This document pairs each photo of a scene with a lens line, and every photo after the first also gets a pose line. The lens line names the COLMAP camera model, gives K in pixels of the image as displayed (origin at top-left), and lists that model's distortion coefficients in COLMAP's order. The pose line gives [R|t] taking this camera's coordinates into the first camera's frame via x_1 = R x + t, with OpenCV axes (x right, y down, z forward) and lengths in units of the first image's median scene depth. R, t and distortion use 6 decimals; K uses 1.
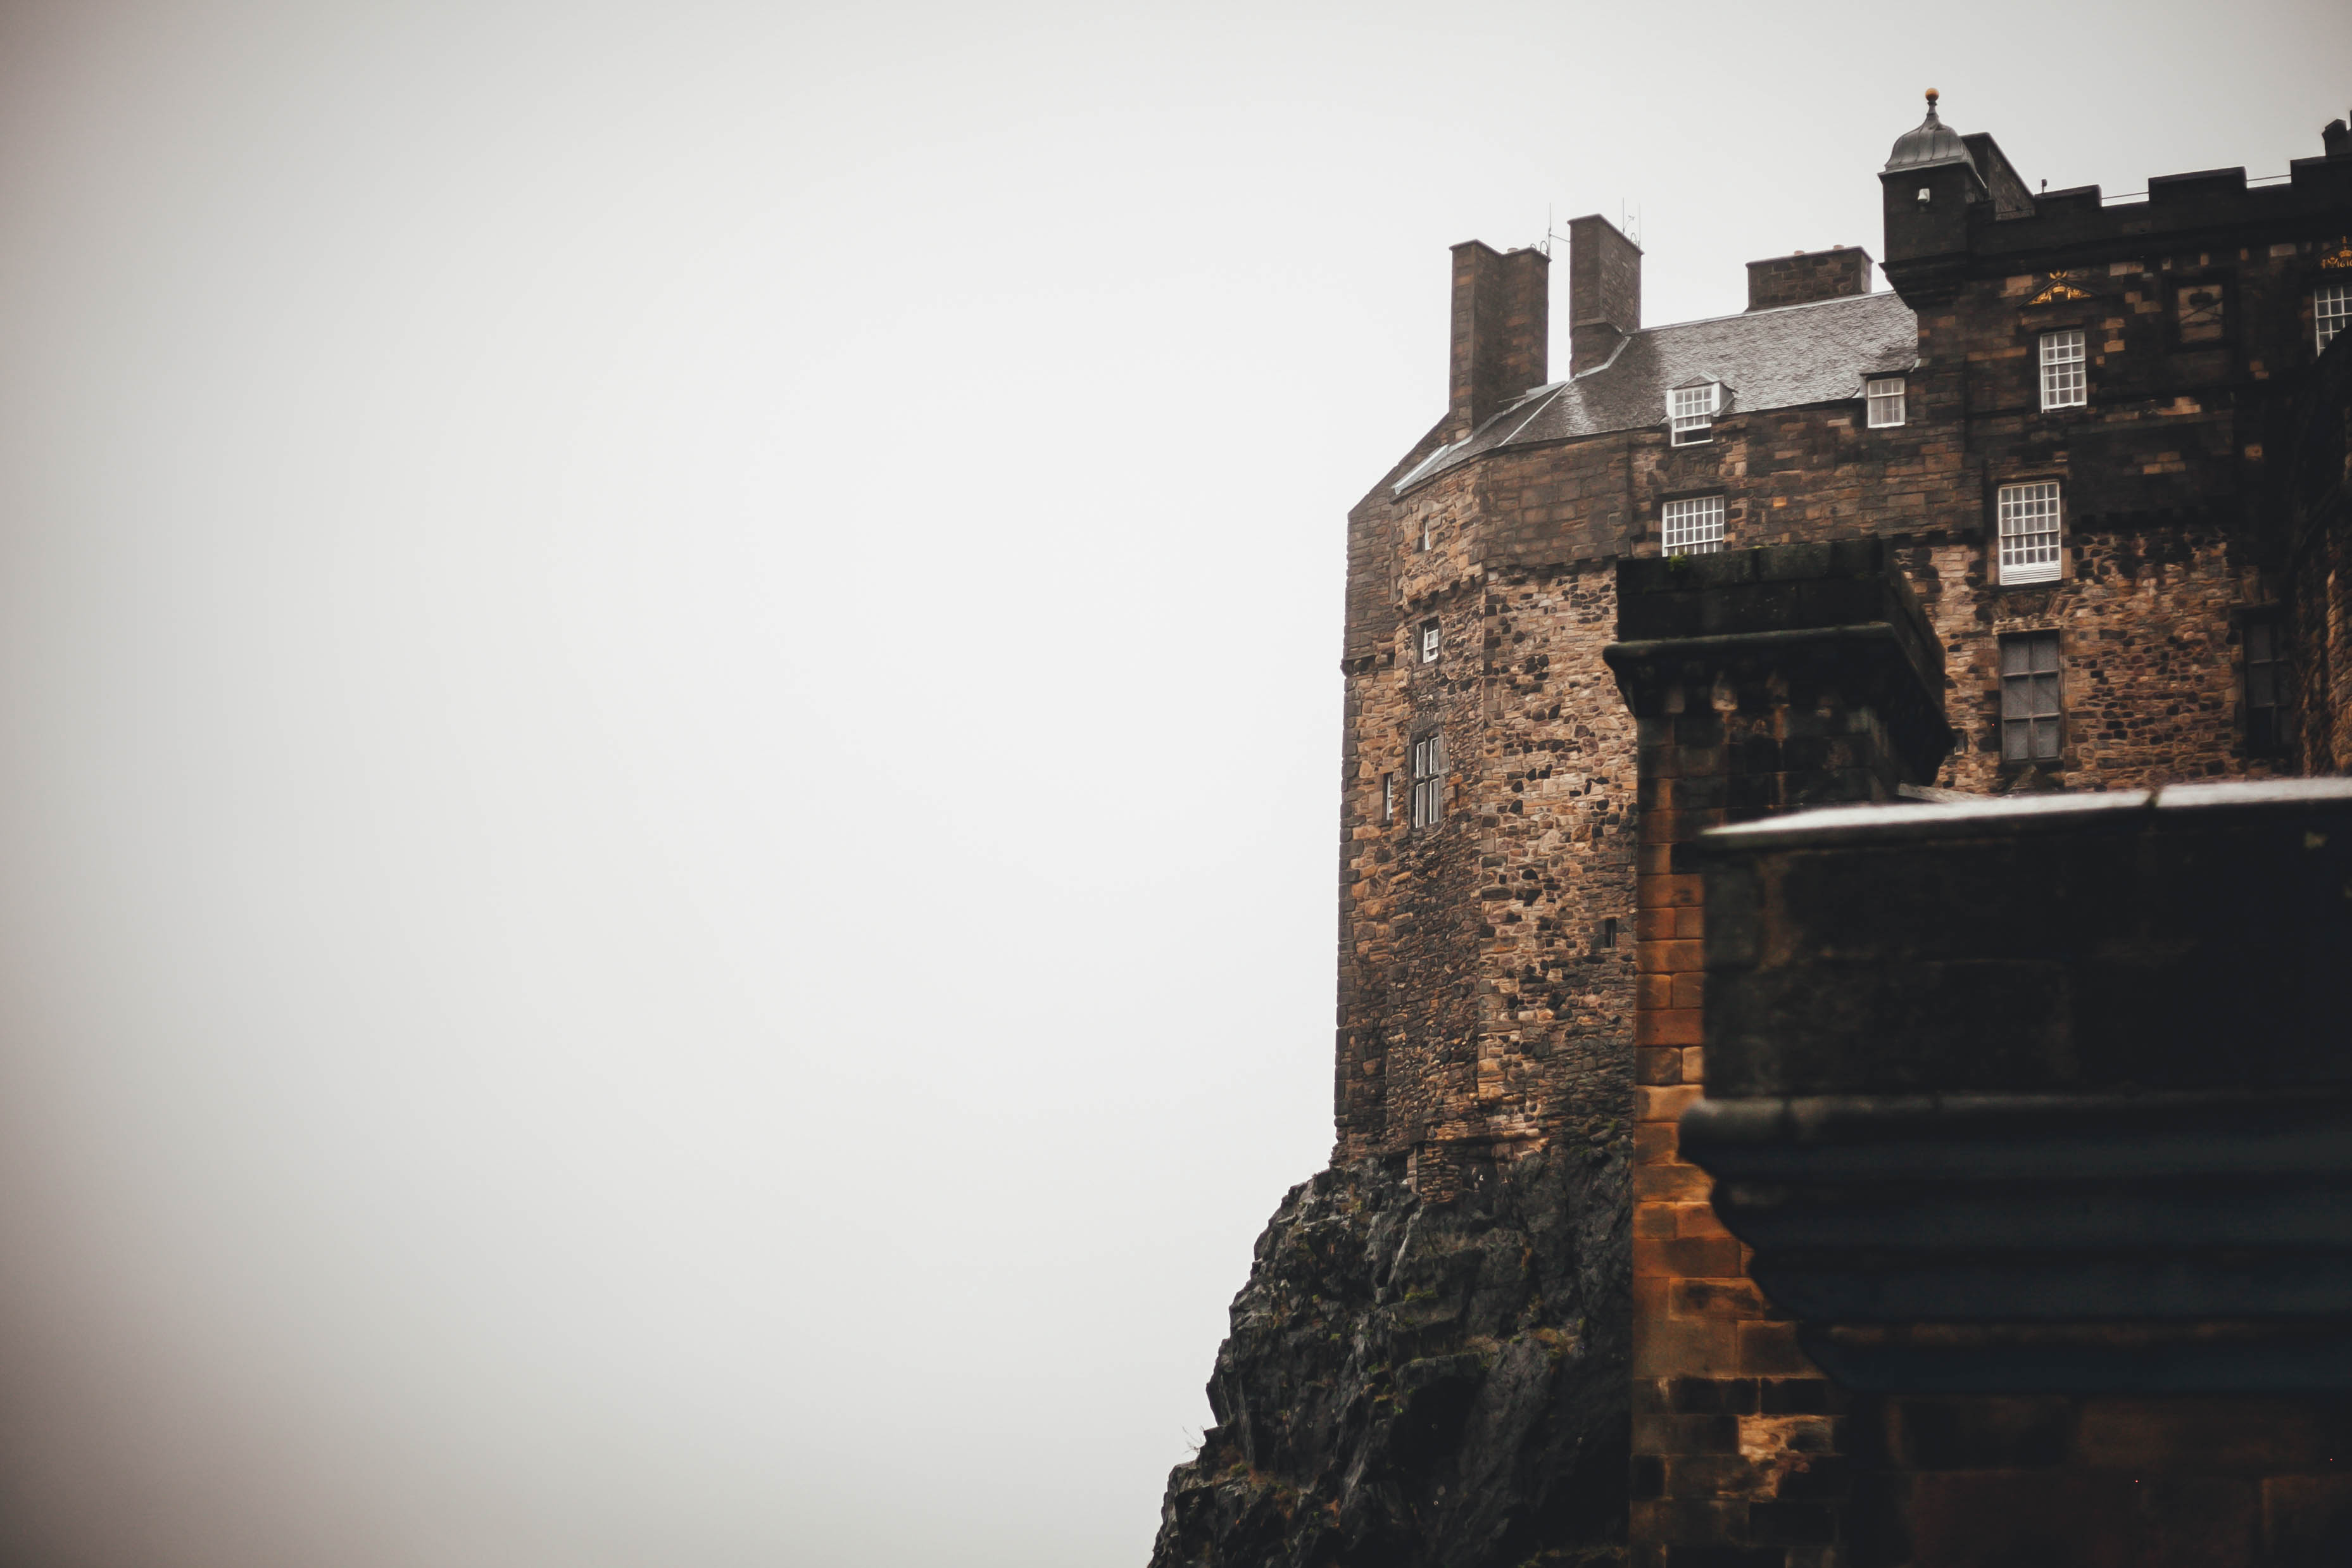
lens RADIAL K [[3389.2, 0, 1183.5], [0, 3389.2, 809.8], [0, 0, 1]] dist [-0.095370, -0.006295]
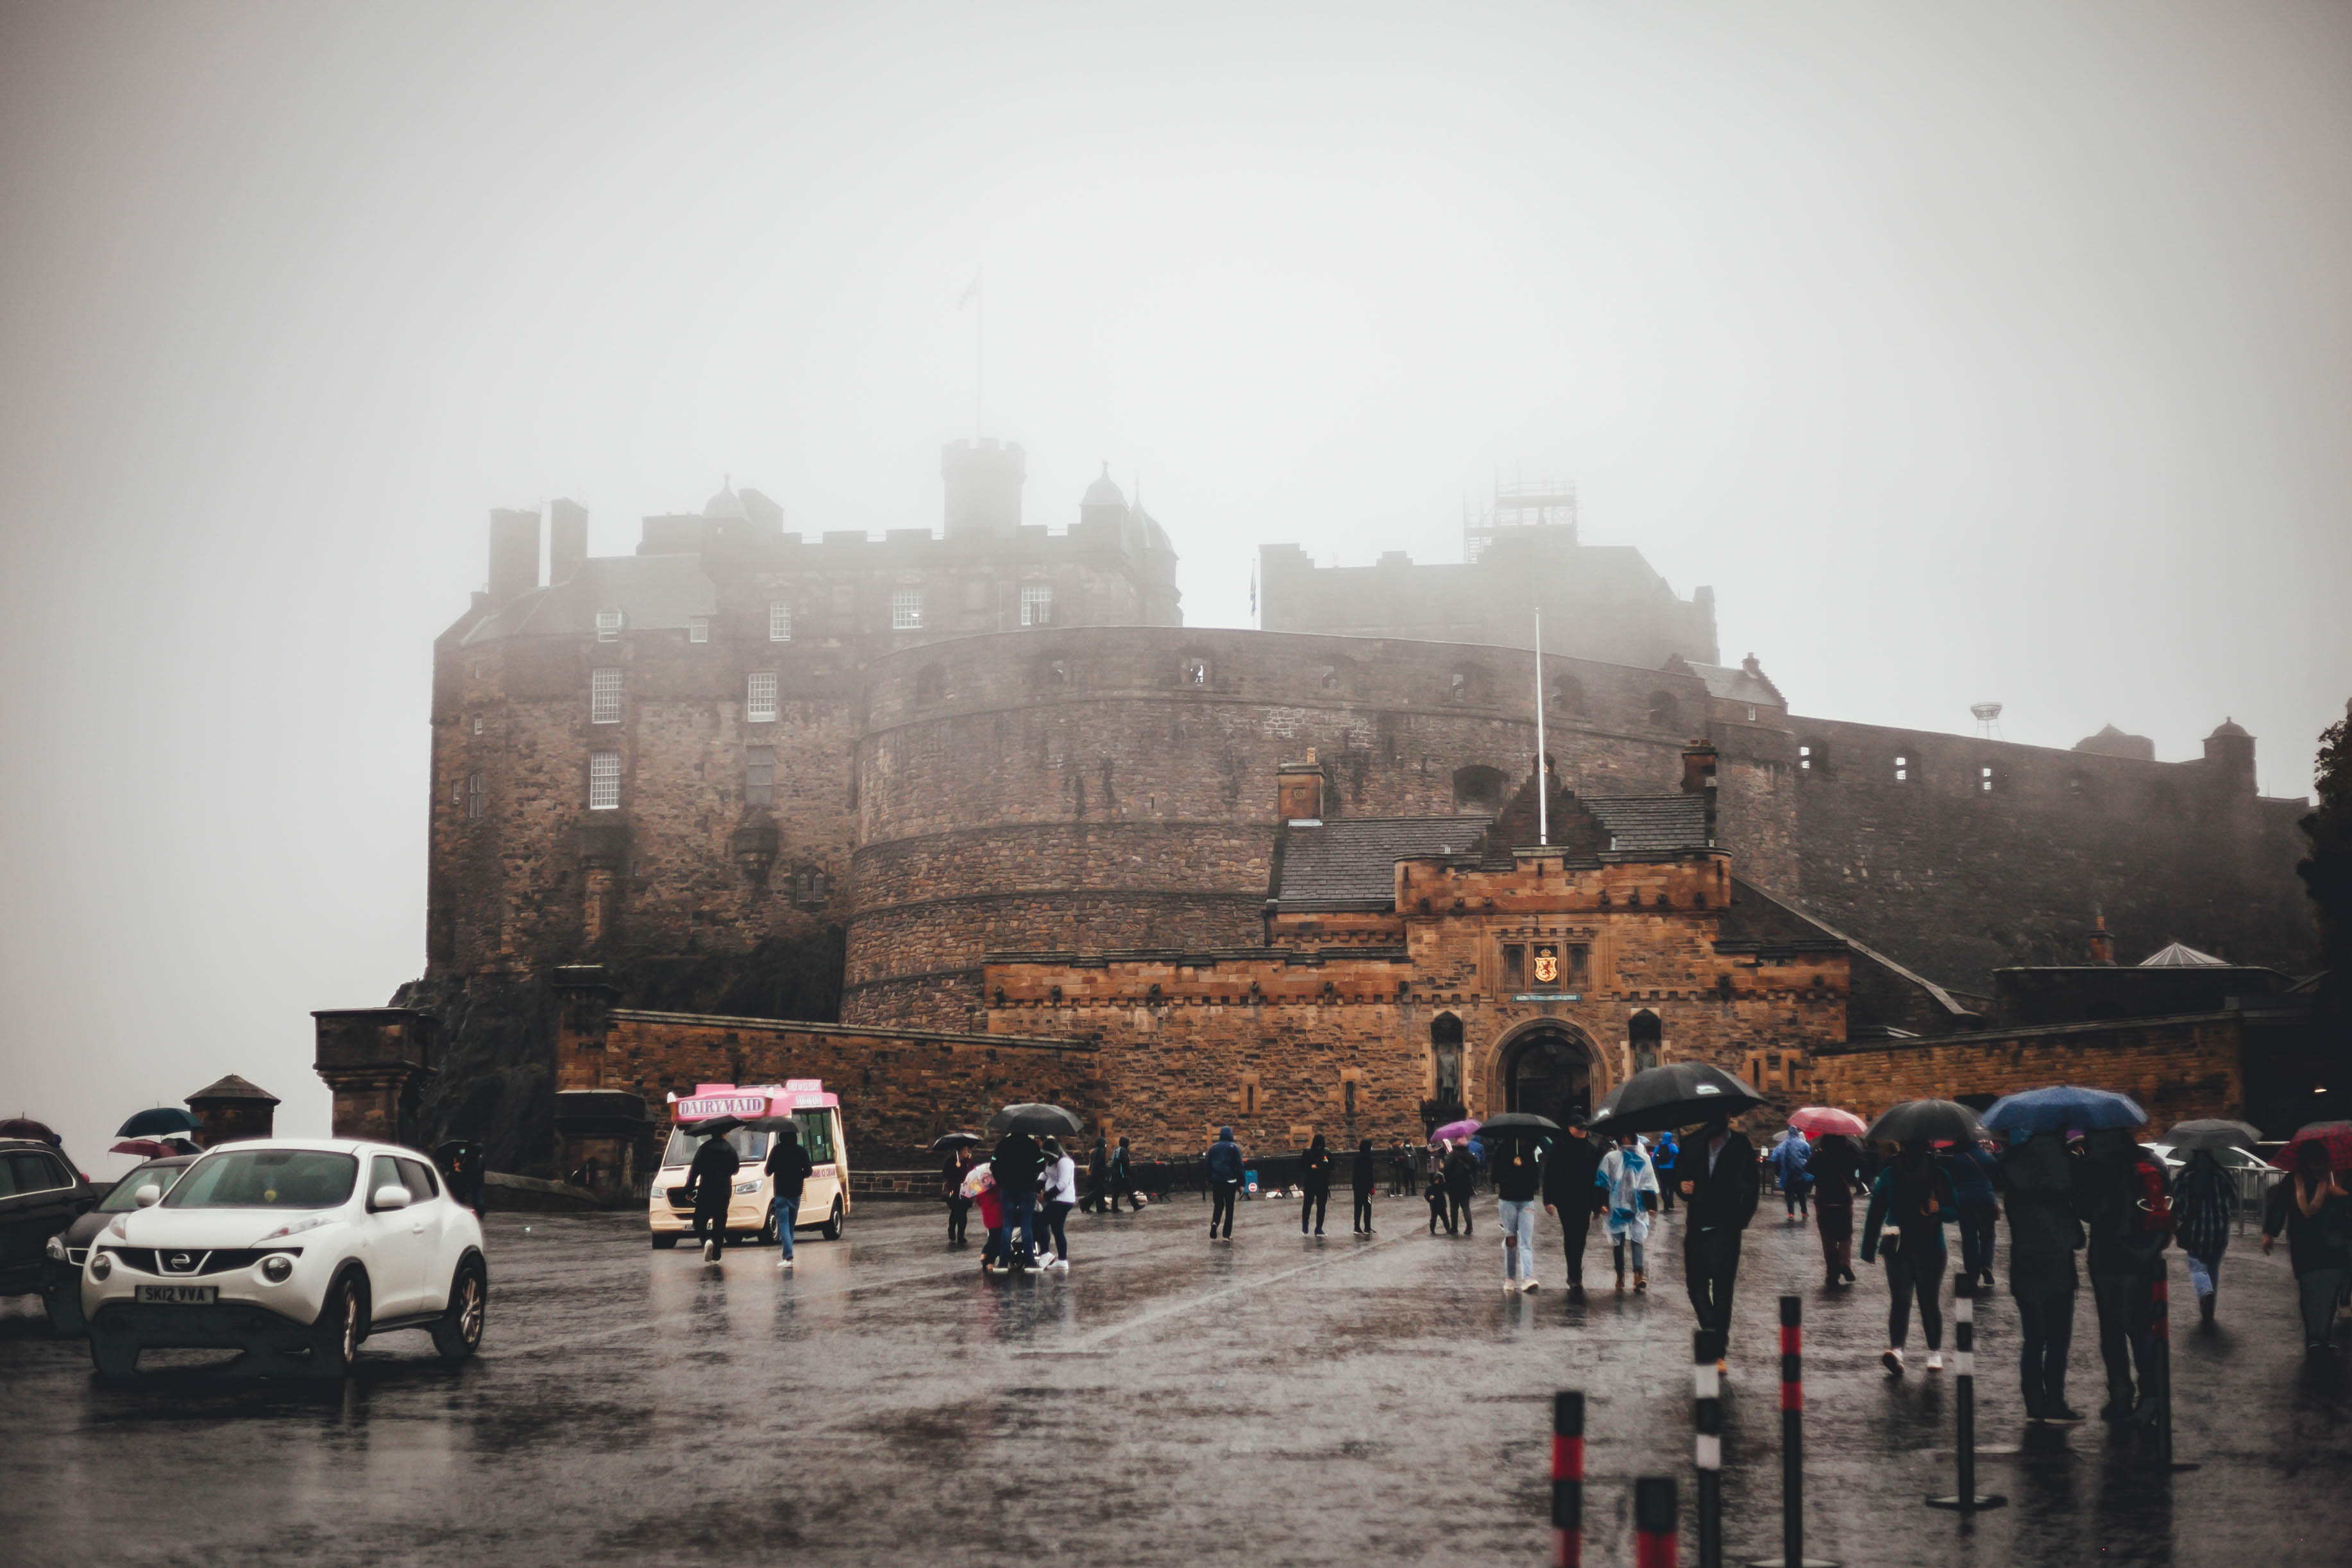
lens RADIAL K [[3389.2, 0, 1183.5], [0, 3389.2, 809.8], [0, 0, 1]] dist [-0.095370, -0.006295]
pose [[0.956346, 0.002046, 0.292231, -0.123441], [-0.031988, 0.994700, 0.097721, -0.227632], [-0.290482, -0.102803, 0.951342, -1.137770]]
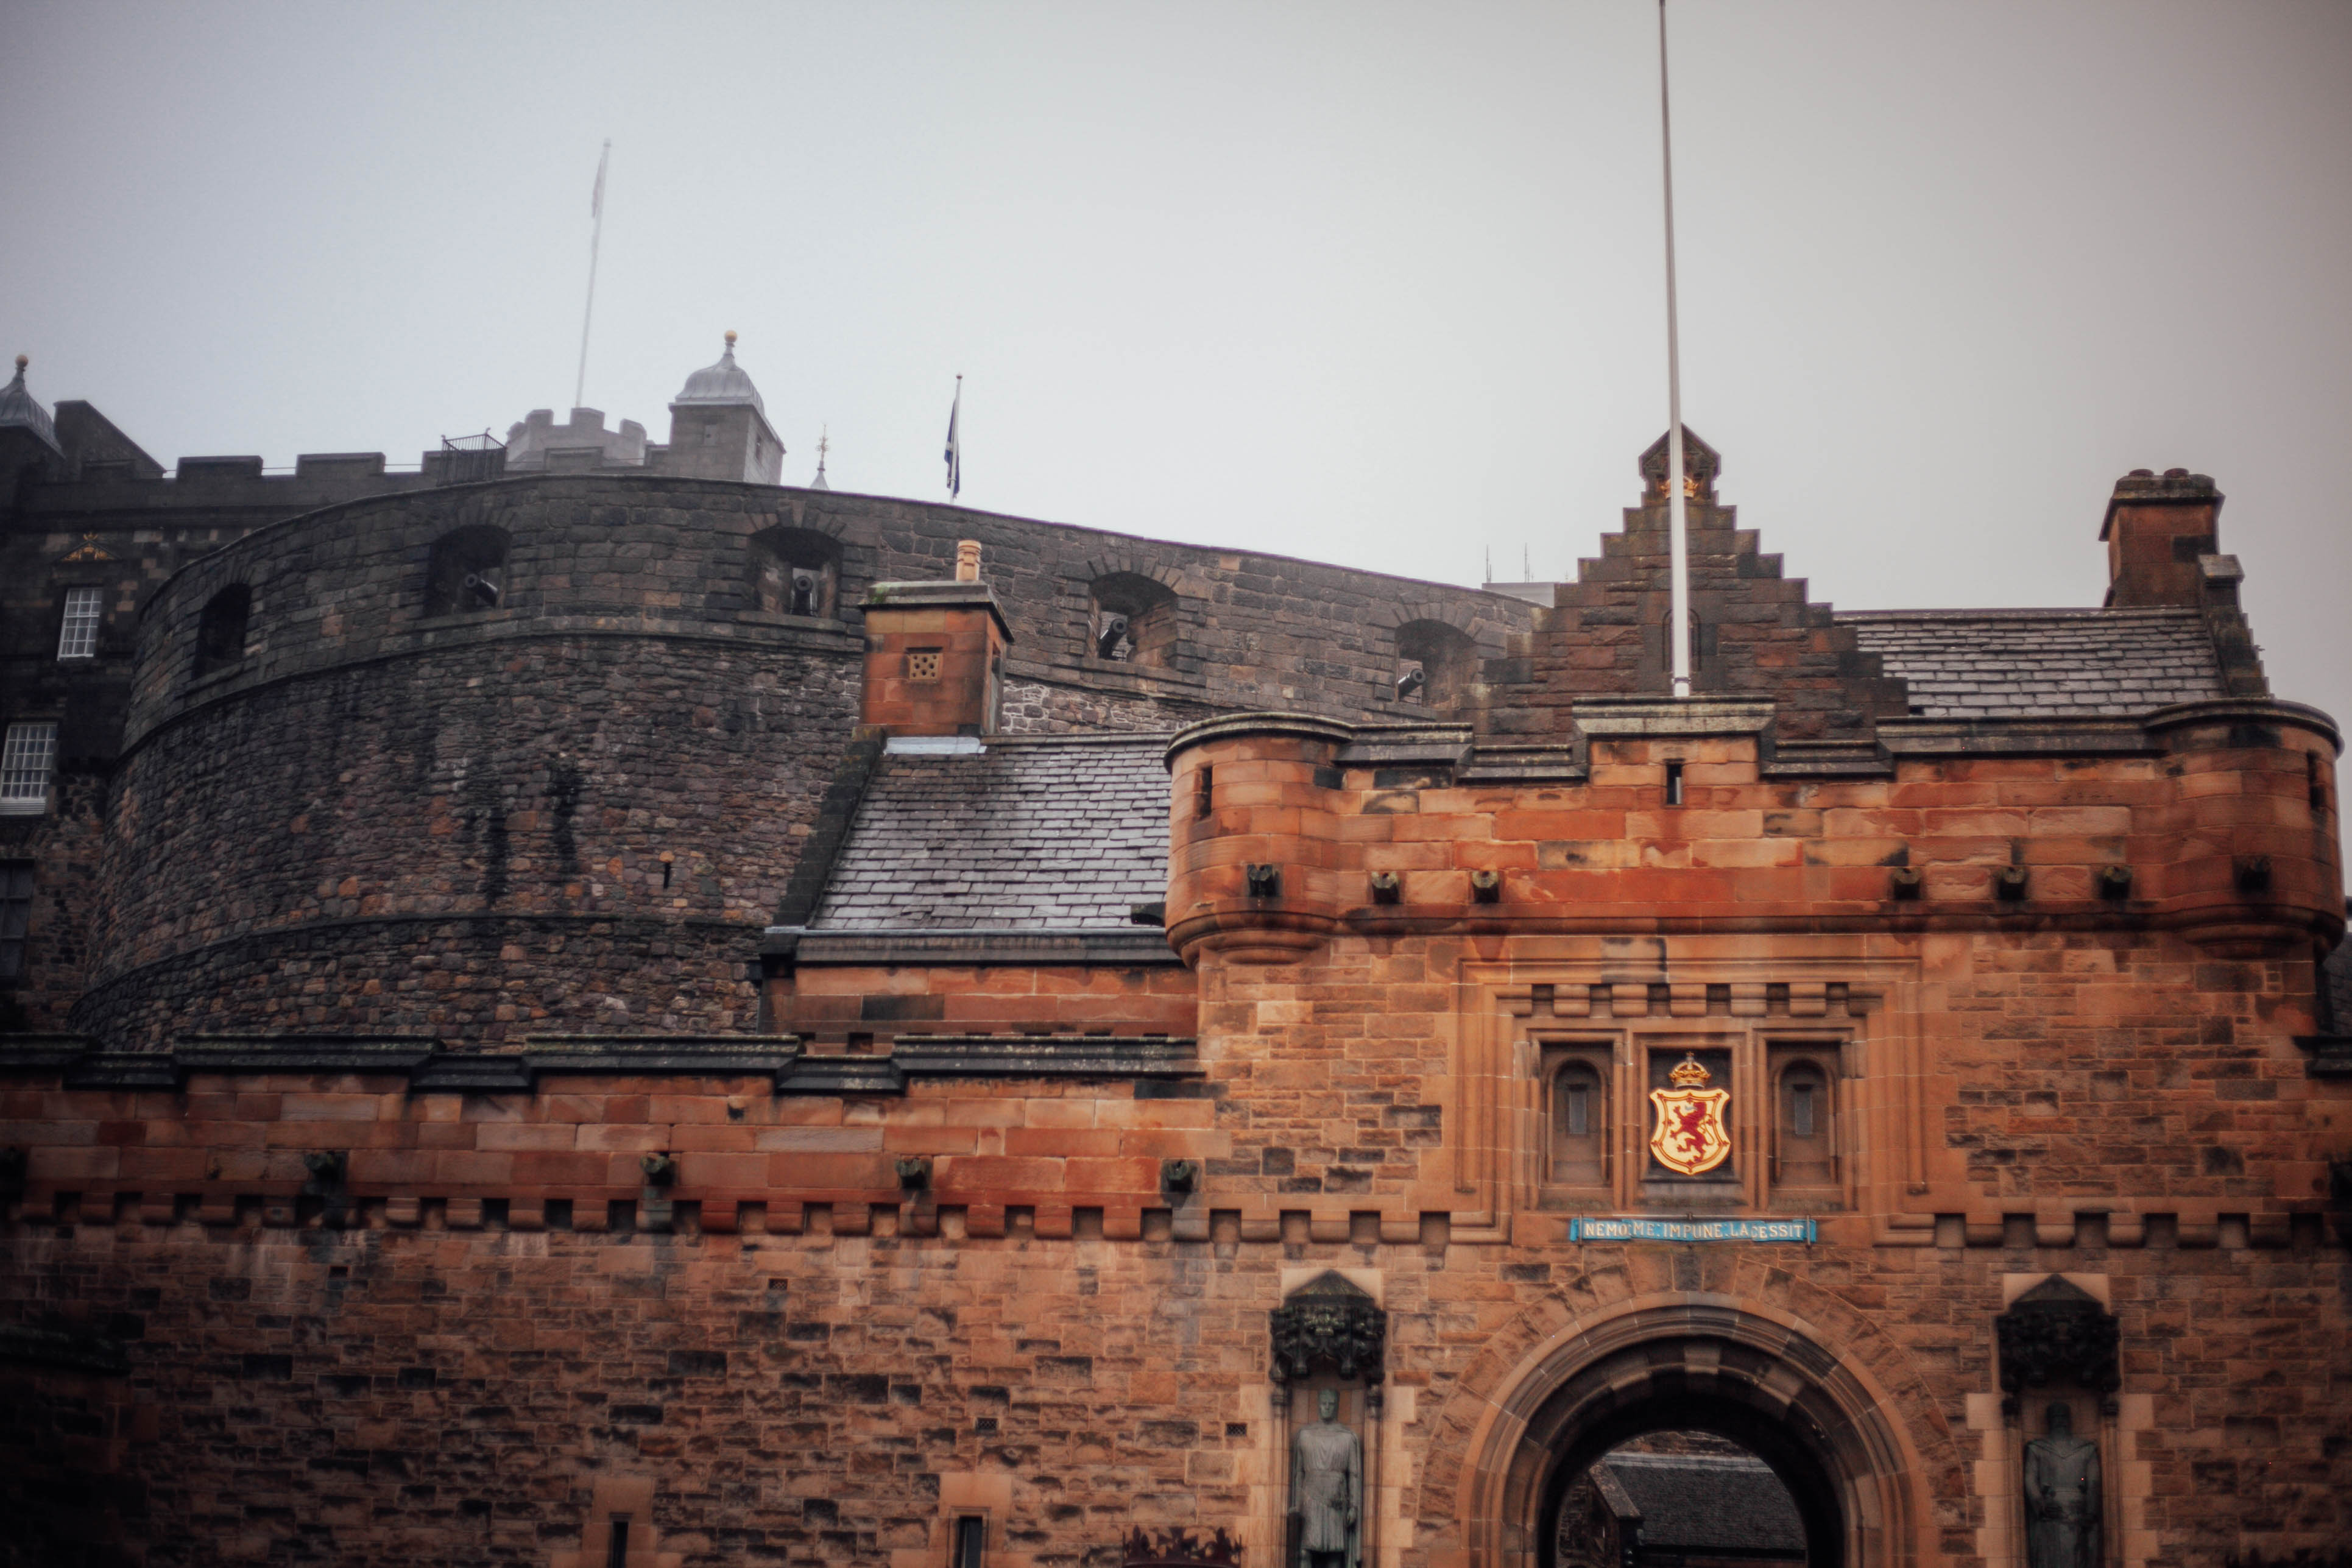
lens RADIAL K [[3374.0, 0, 1176.0], [0, 3374.0, 784.0], [0, 0, 1]] dist [-0.093559, -0.049119]
pose [[0.952370, 0.089801, 0.291422, 0.286070], [-0.070499, 0.994605, -0.076096, -0.021028], [-0.296683, 0.051927, 0.953563, -0.137485]]
